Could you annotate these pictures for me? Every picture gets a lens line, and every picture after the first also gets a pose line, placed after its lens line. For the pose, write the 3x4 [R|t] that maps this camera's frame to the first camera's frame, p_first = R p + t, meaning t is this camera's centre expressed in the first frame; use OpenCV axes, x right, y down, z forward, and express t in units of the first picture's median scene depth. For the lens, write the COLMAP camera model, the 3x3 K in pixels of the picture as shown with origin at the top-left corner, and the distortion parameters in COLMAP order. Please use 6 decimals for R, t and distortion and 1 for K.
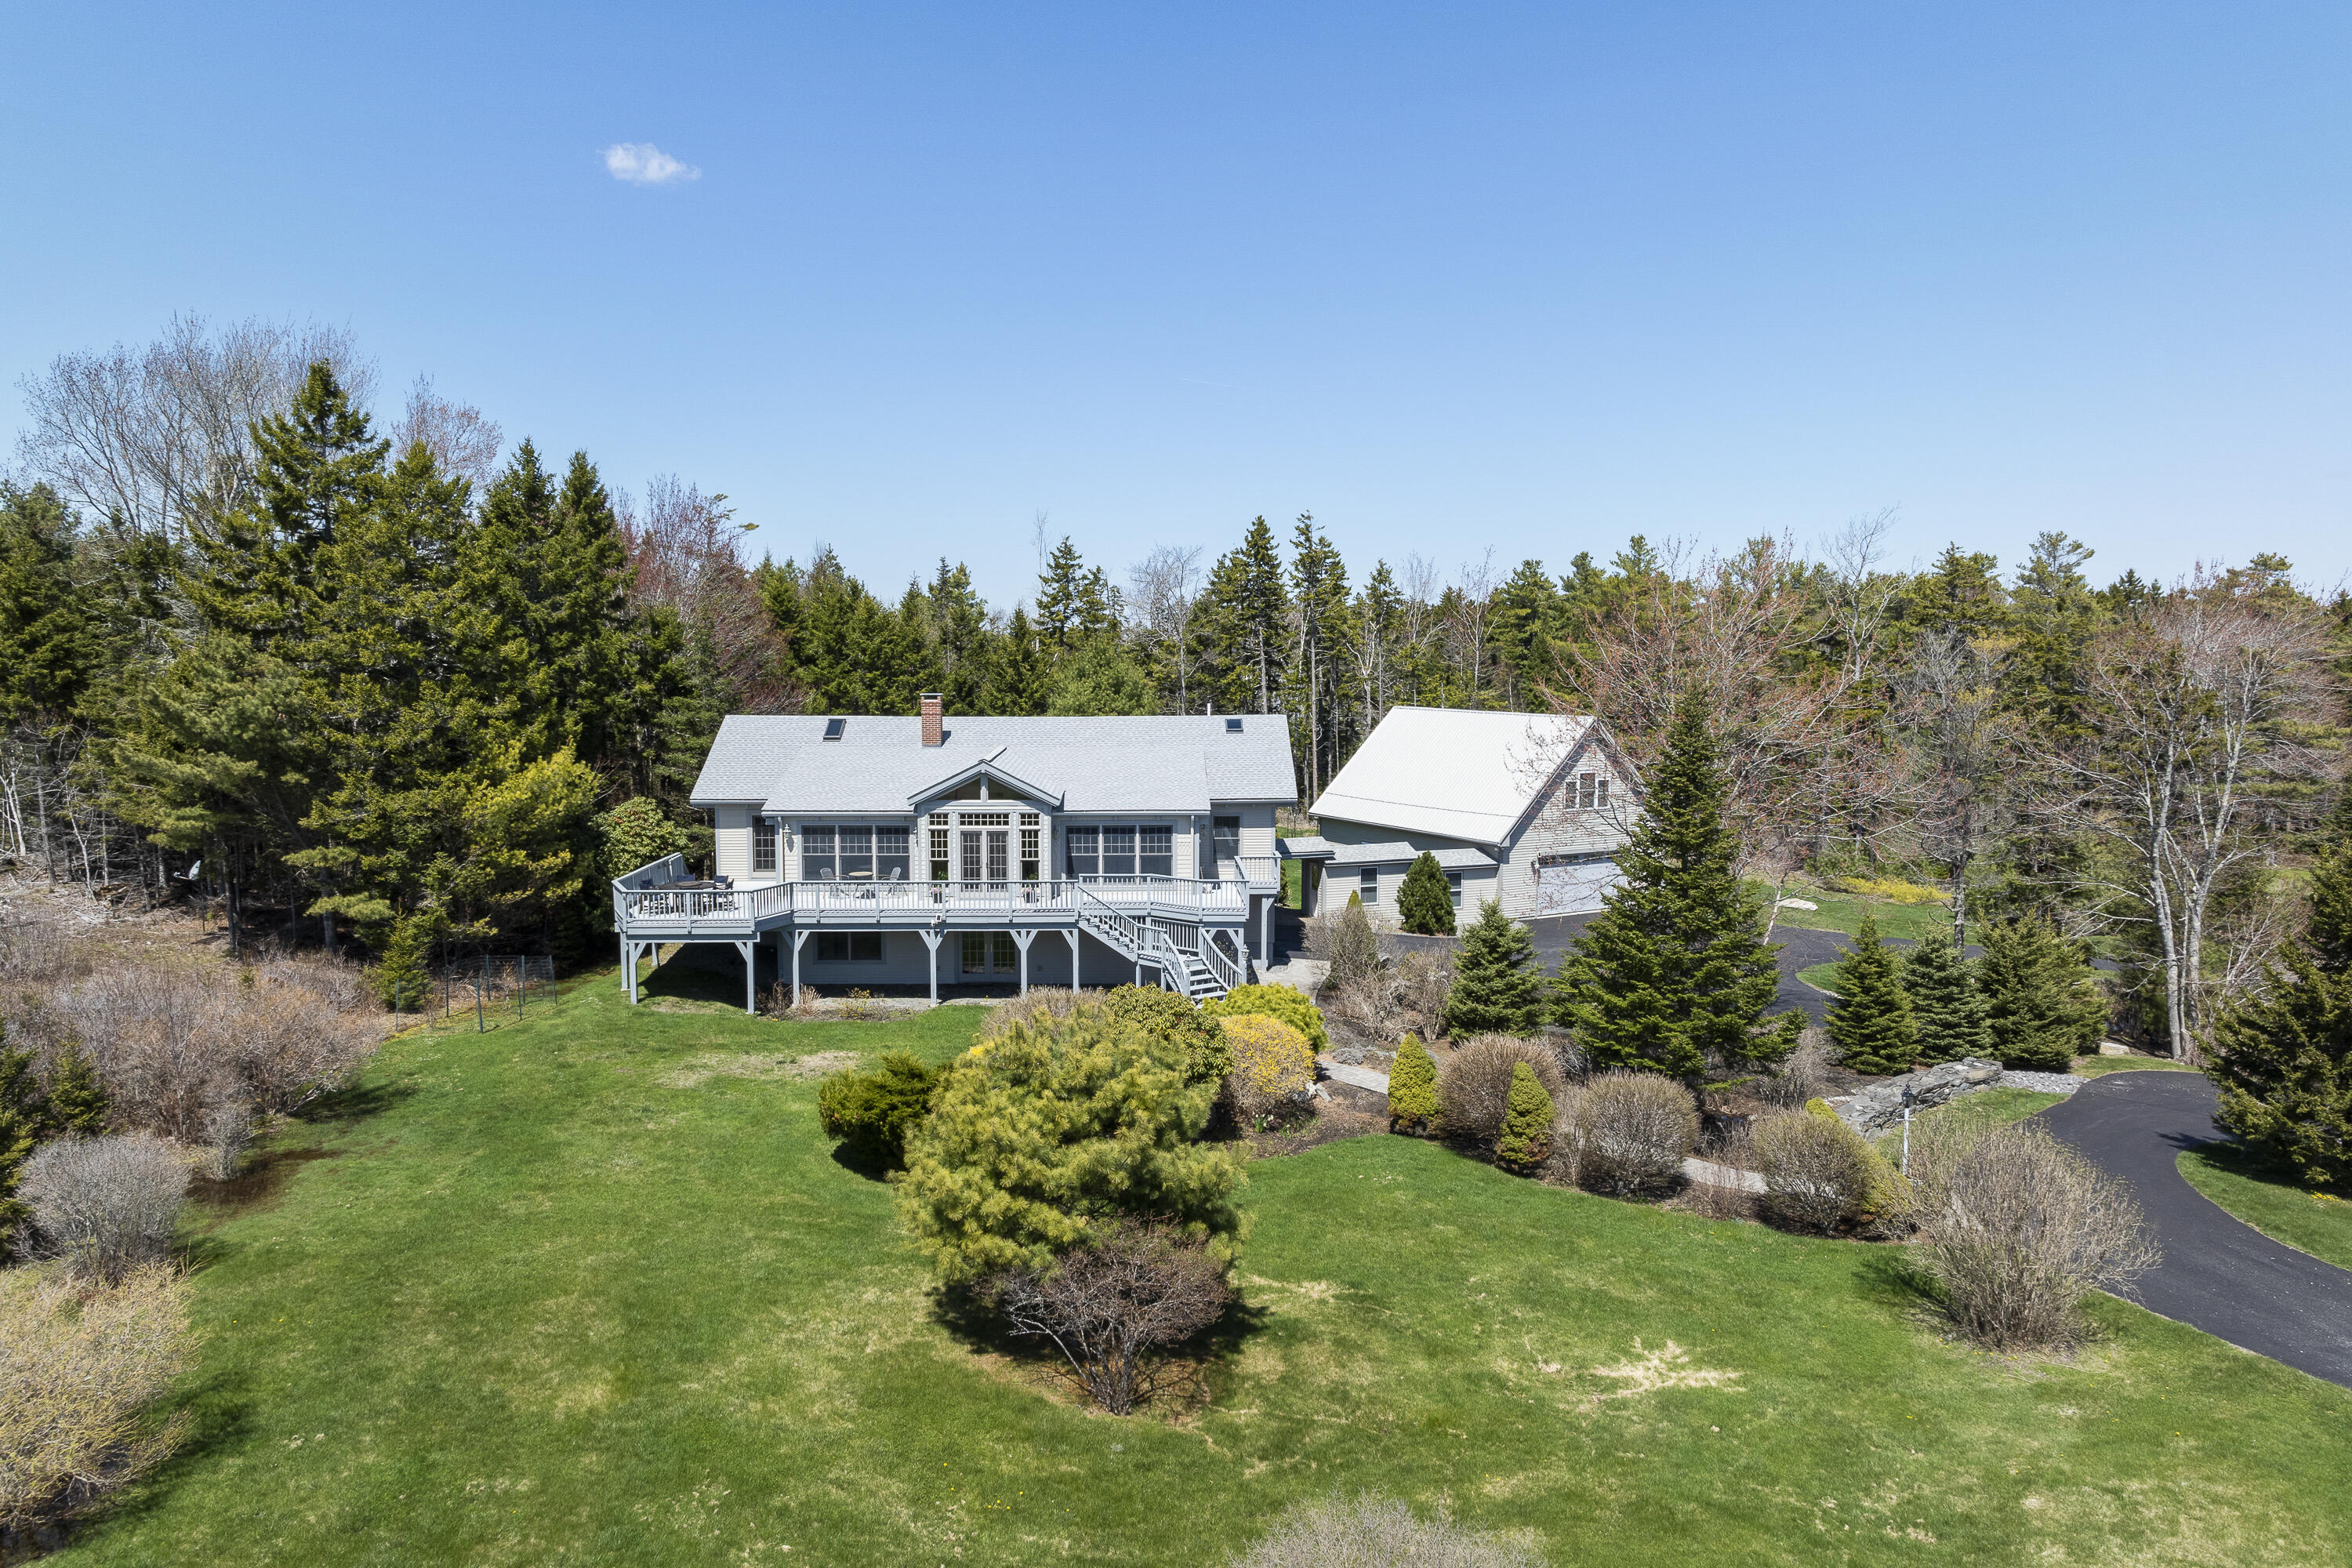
lens RADIAL K [[1614.0, 0, 1167.7], [0, 1614.0, 784.3], [0, 0, 1]] dist [-0.000237, -0.006975]
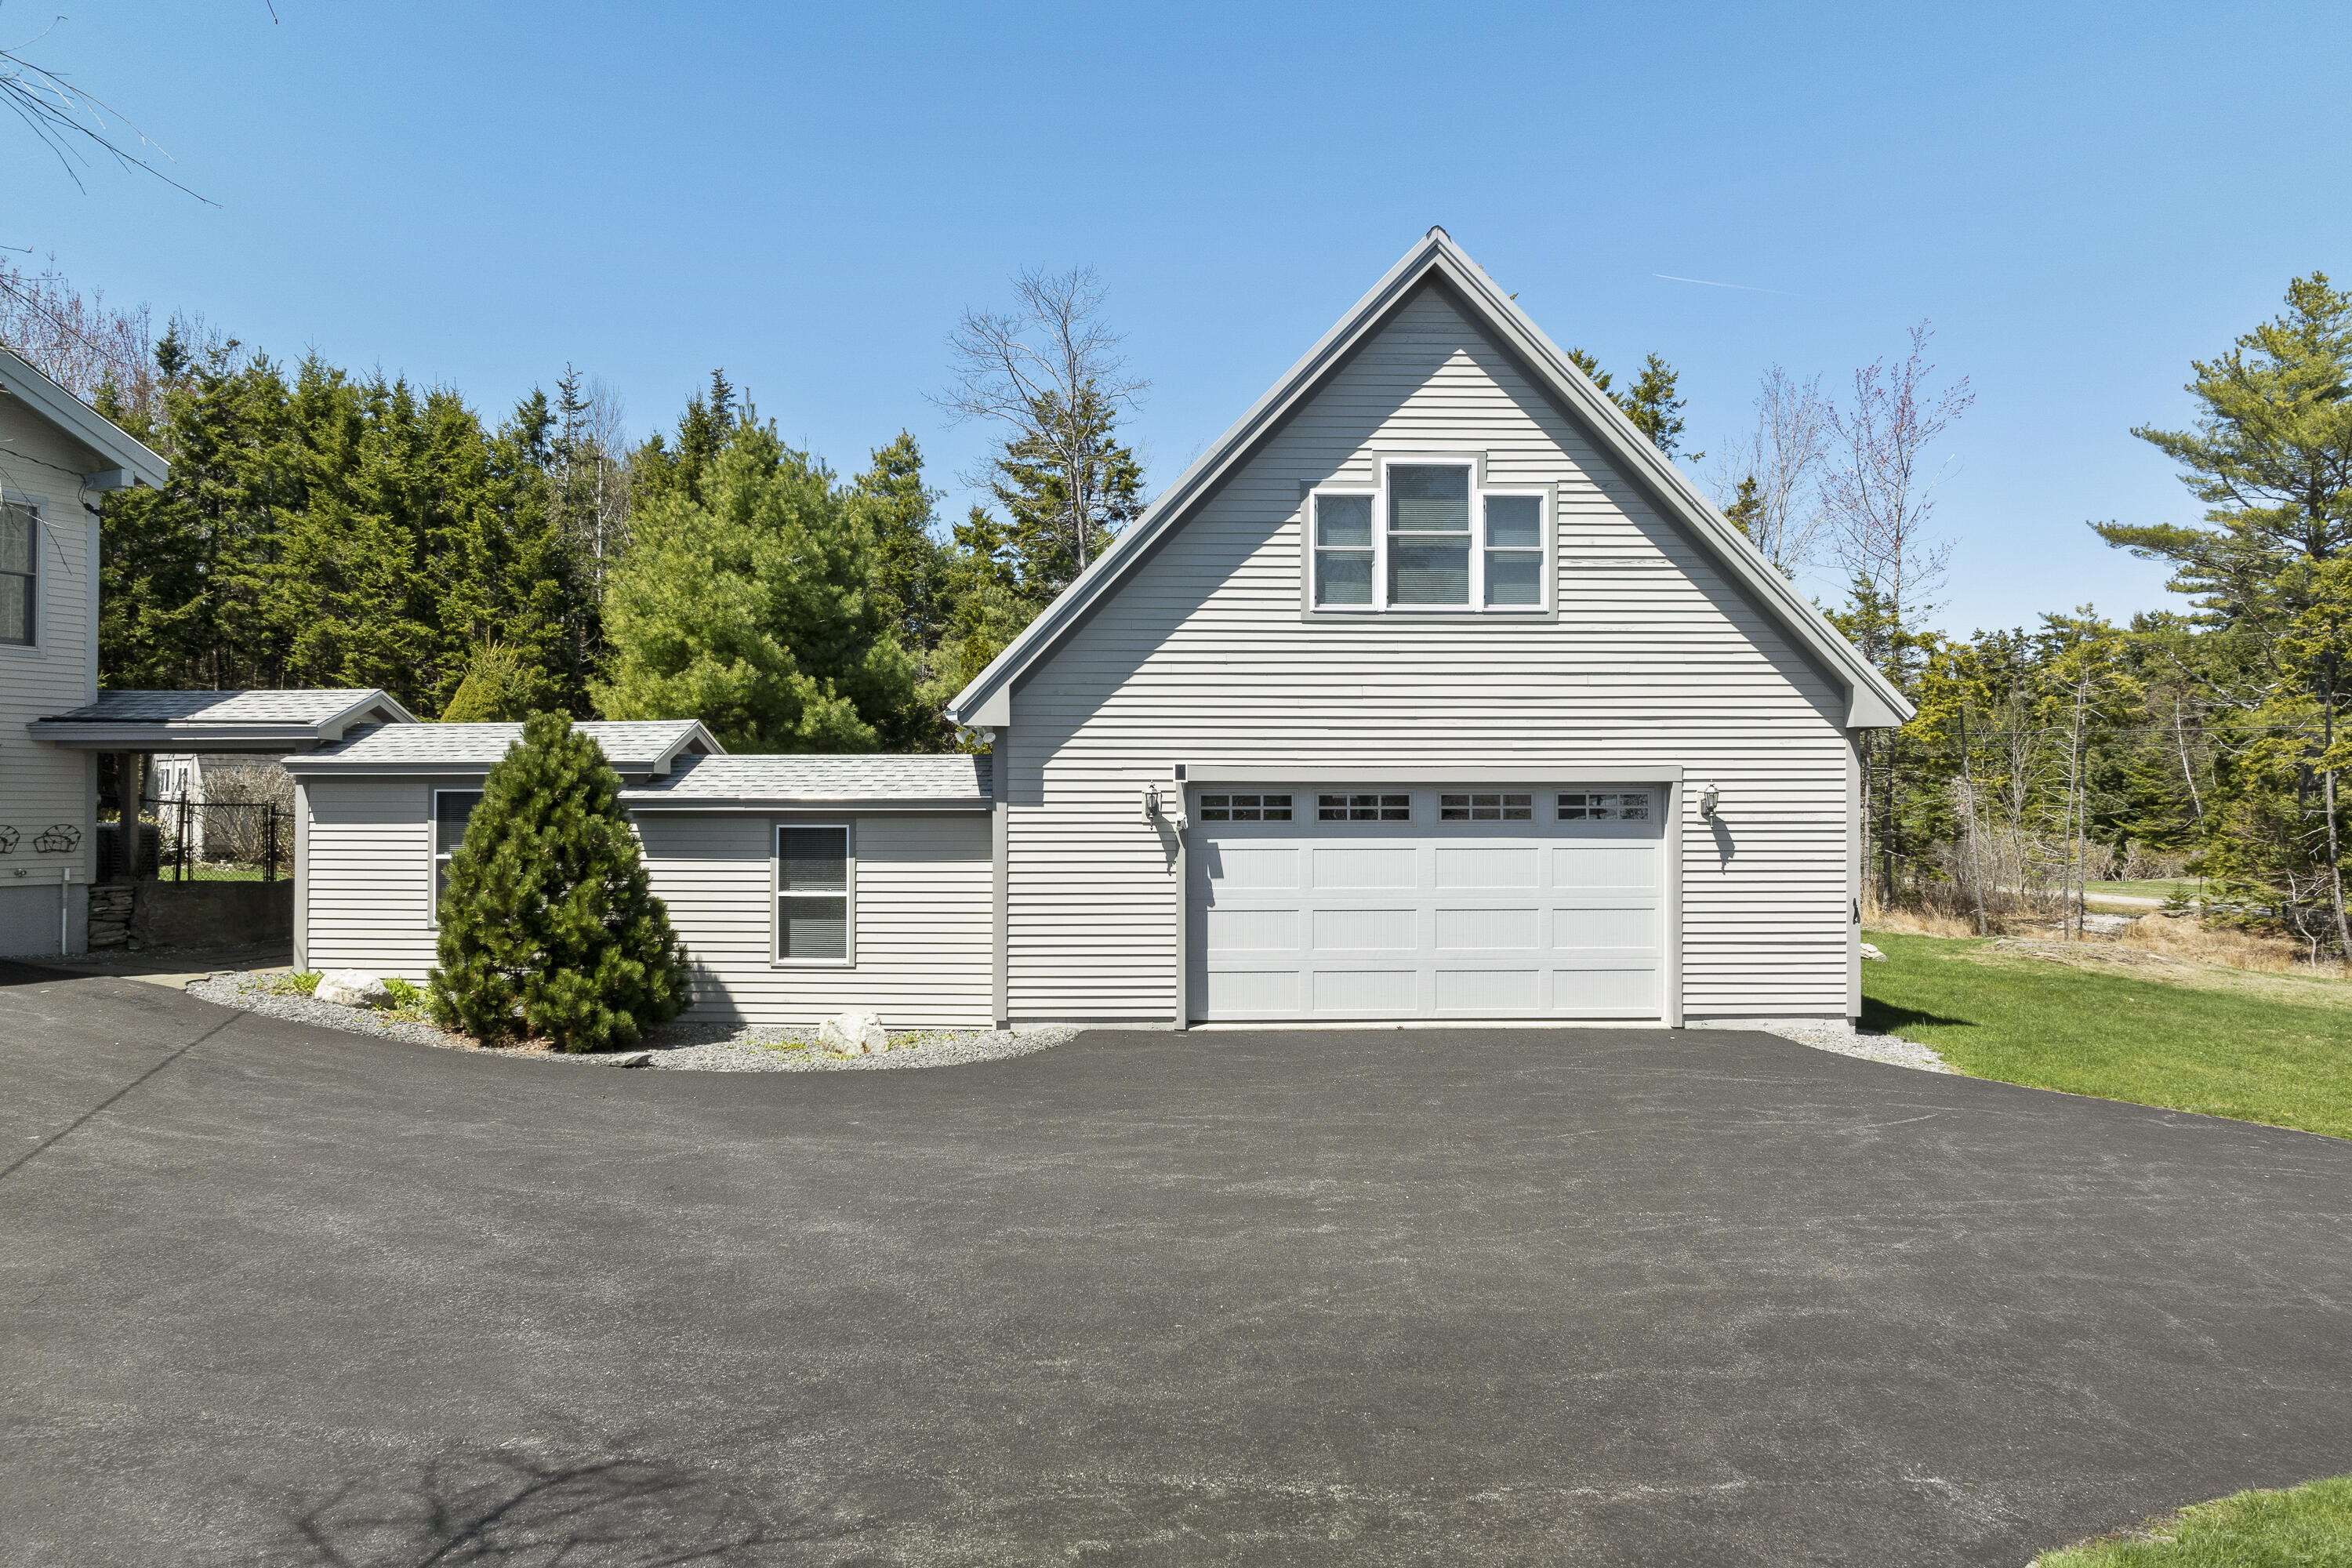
lens RADIAL K [[1614.0, 0, 1170.0], [0, 1614.0, 795.6], [0, 0, 1]] dist [-0.000237, -0.006975]
pose [[0.893207, -0.005321, -0.449614, 0.469160], [-0.037526, 0.995560, -0.086330, 0.094232], [0.448077, 0.093983, 0.889041, 1.059903]]
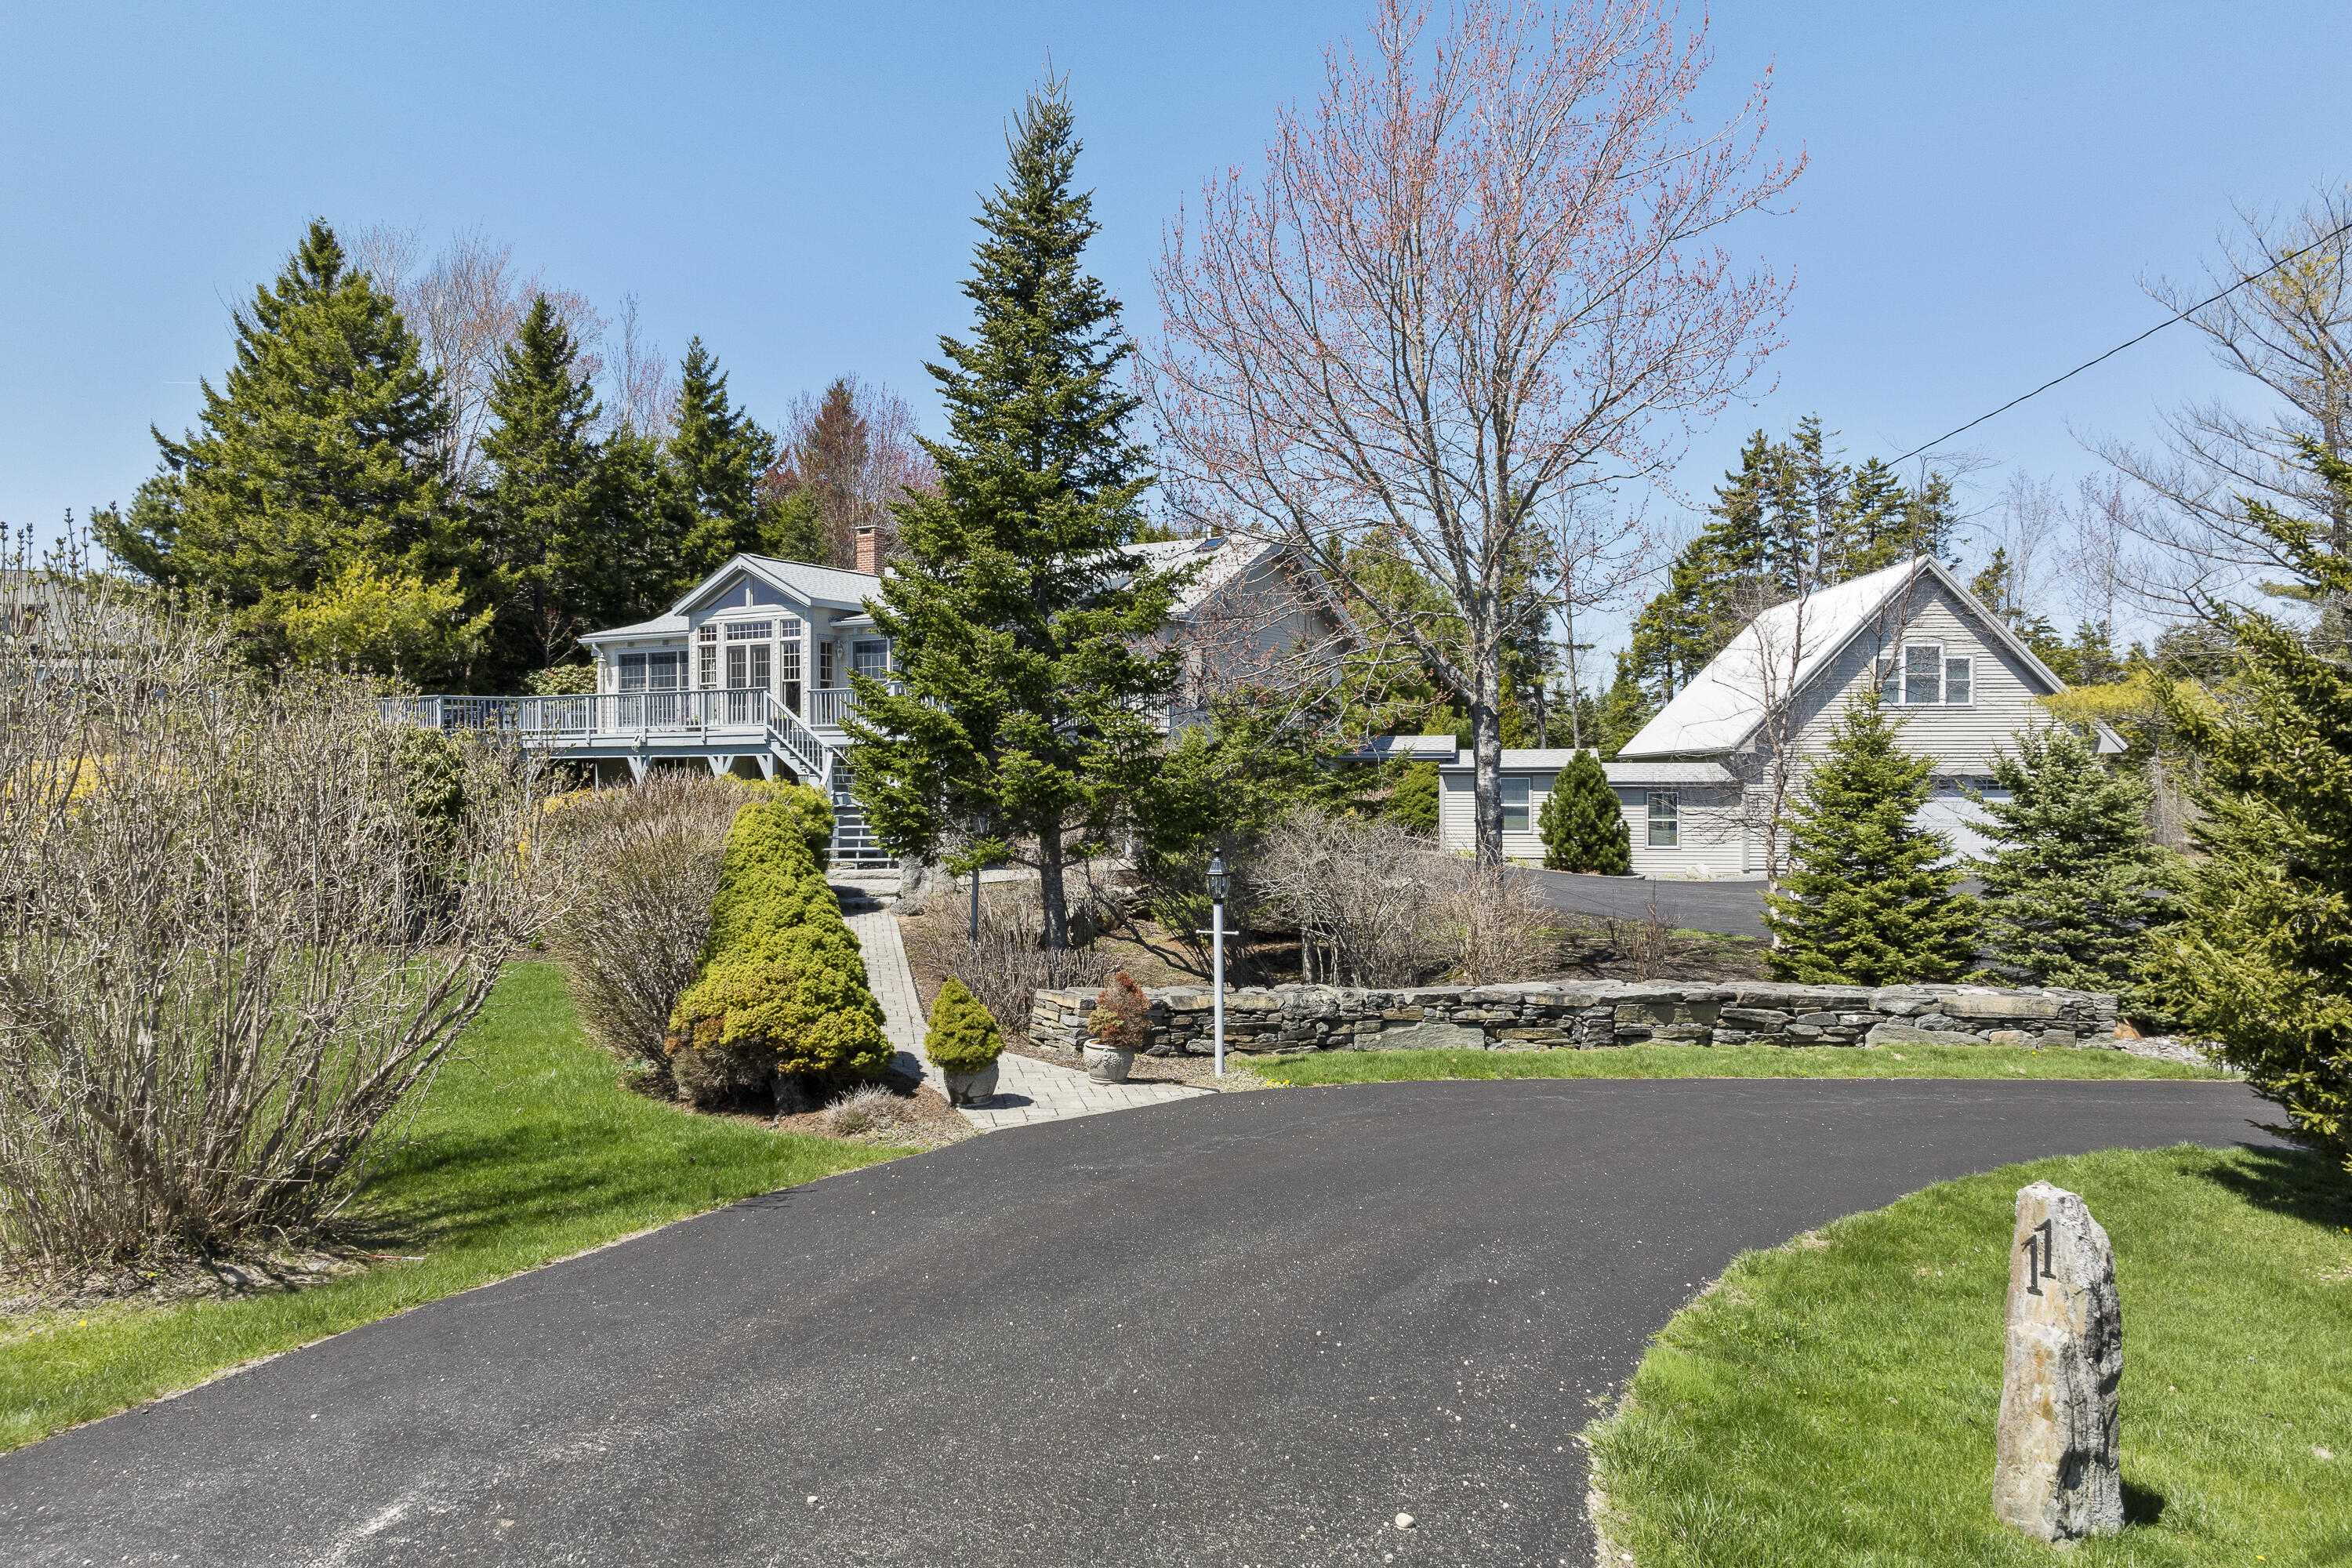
lens RADIAL K [[1614.0, 0, 1179.5], [0, 1614.0, 782.7], [0, 0, 1]] dist [-0.000237, -0.006975]
pose [[0.848357, 0.000235, -0.529425, 0.482597], [-0.043755, 0.996610, -0.069671, 0.141410], [0.527613, 0.082271, 0.845491, 0.448887]]
